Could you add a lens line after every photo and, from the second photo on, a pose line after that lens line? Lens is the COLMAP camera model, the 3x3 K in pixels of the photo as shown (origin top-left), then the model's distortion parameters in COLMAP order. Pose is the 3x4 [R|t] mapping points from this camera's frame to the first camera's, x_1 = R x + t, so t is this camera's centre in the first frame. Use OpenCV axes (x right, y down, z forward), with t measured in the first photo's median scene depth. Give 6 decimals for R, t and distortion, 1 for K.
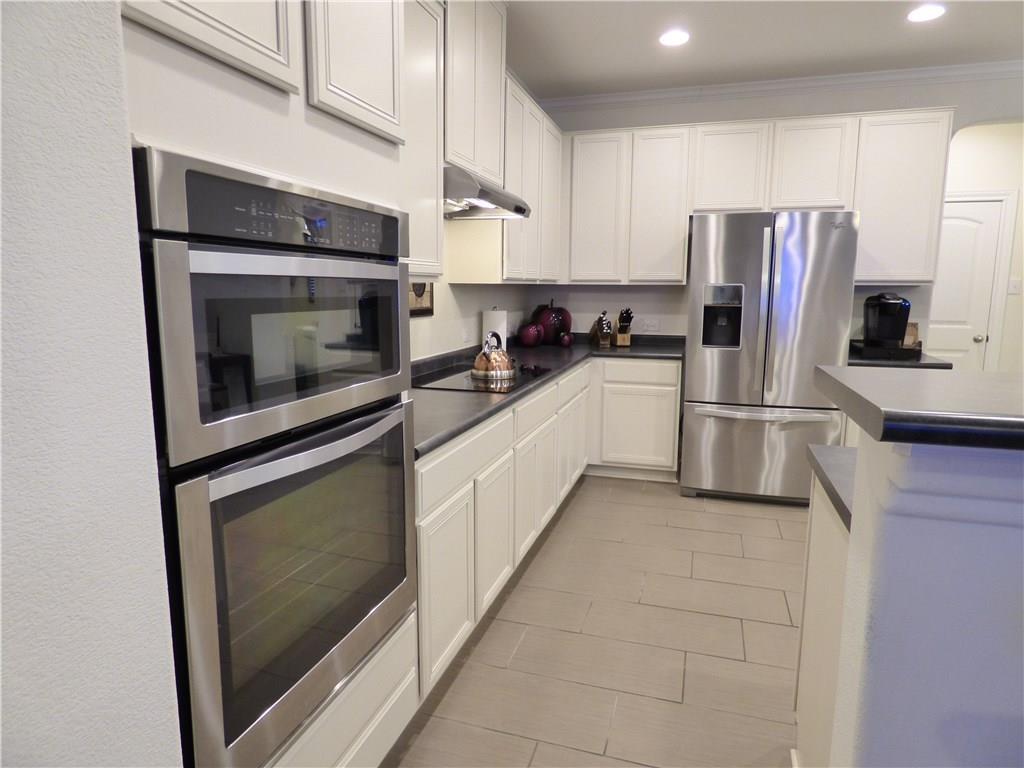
lens RADIAL K [[615.7, 0, 514.8], [0, 615.7, 381.7], [0, 0, 1]] dist [-0.013646, 0.002726]
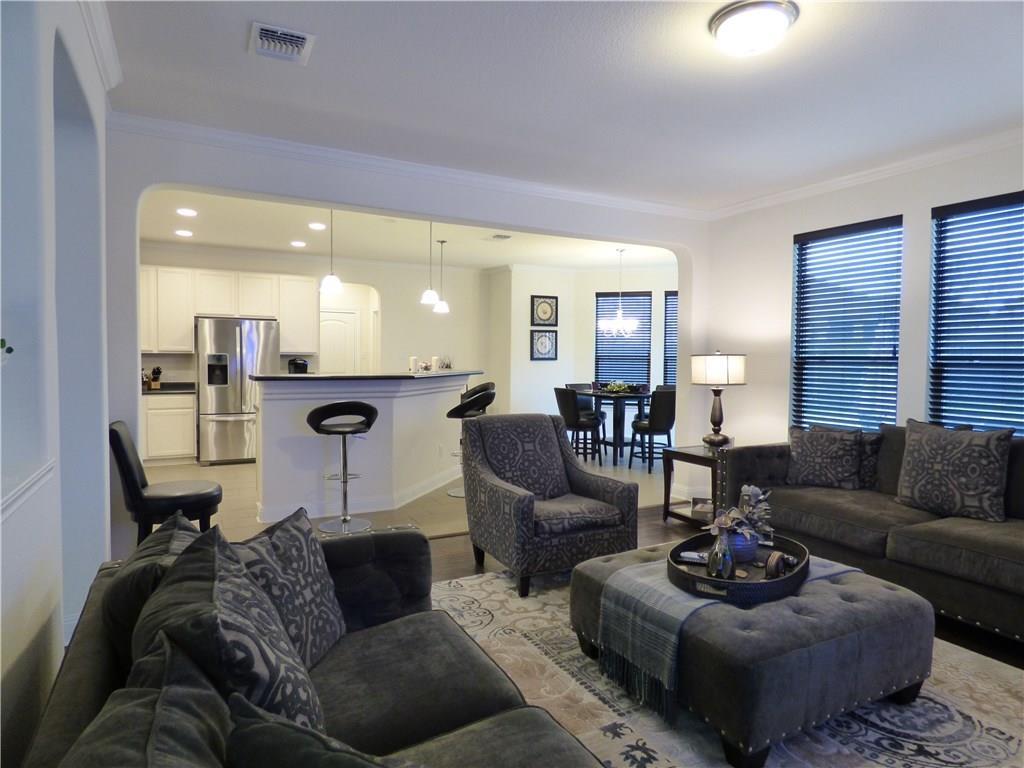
lens RADIAL K [[615.7, 0, 527.1], [0, 615.7, 384.9], [0, 0, 1]] dist [-0.013646, 0.002726]
pose [[0.686172, -0.031019, 0.726778, -0.425487], [0.101854, 0.993345, -0.053766, 0.153745], [-0.720274, 0.110918, 0.684765, -1.088928]]
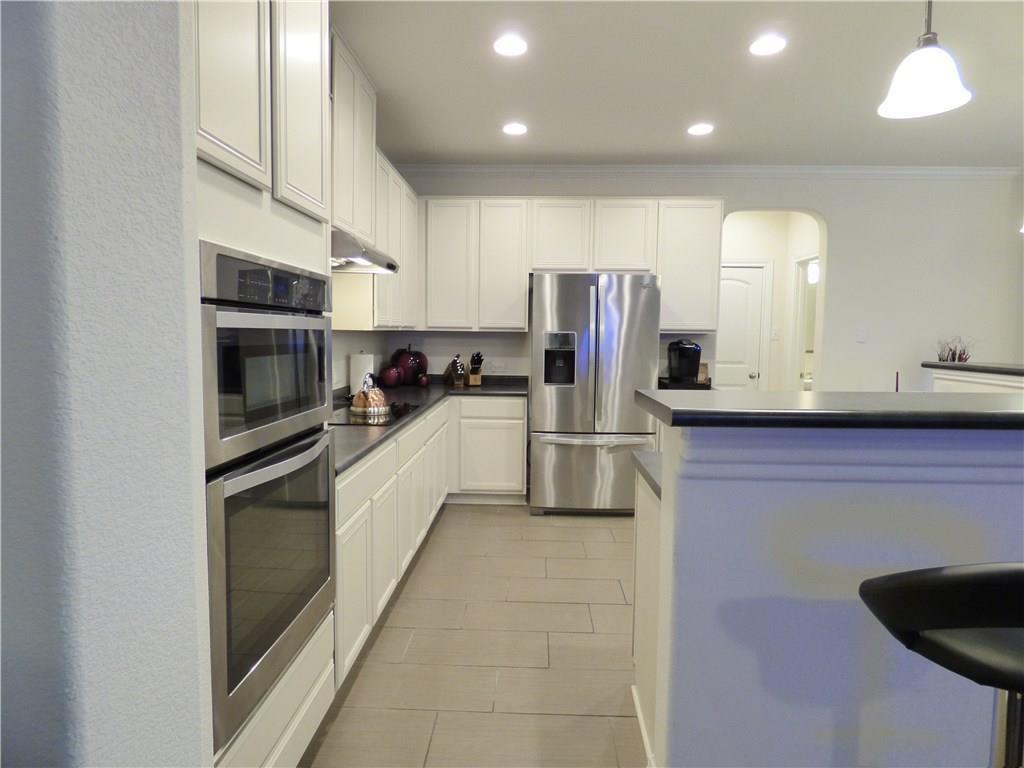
lens RADIAL K [[615.7, 0, 513.3], [0, 615.7, 383.0], [0, 0, 1]] dist [-0.013646, 0.002726]
pose [[0.965081, -0.014566, 0.261547, -0.061118], [0.032280, 0.997456, -0.063557, 0.013289], [-0.259955, 0.069780, 0.963096, -0.118808]]
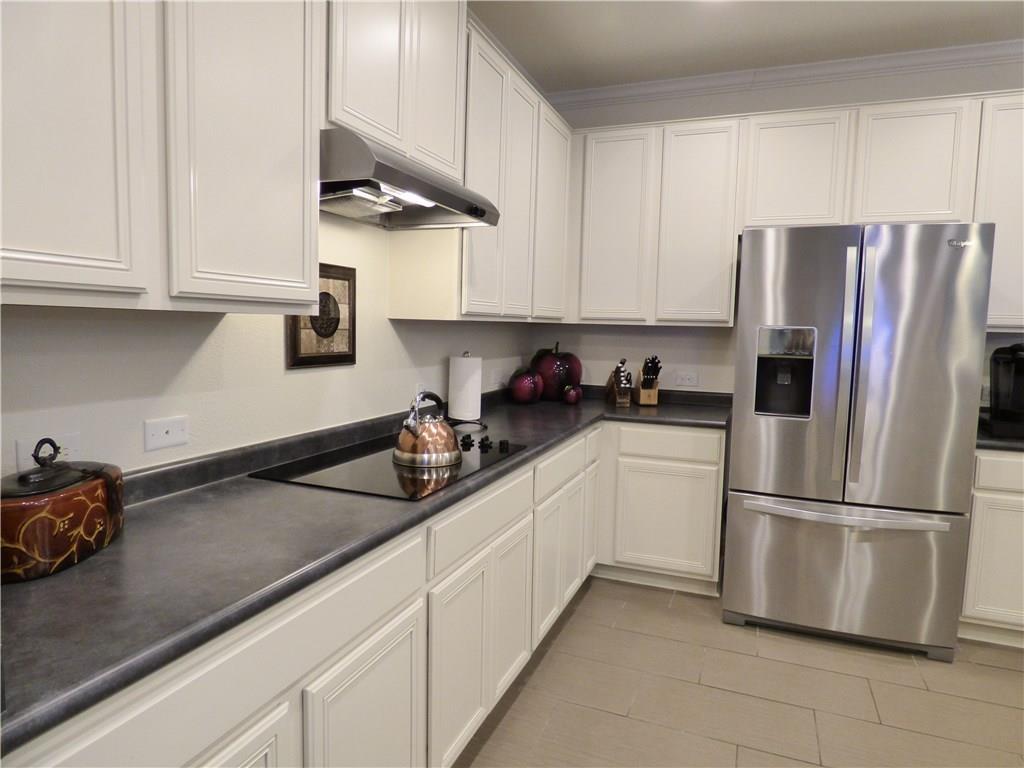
lens RADIAL K [[615.7, 0, 514.4], [0, 615.7, 381.4], [0, 0, 1]] dist [-0.013646, 0.002726]
pose [[0.996660, 0.024655, -0.077851, 0.085455], [-0.029469, 0.997685, -0.061296, -0.044056], [0.076160, 0.063385, 0.995079, 0.281089]]
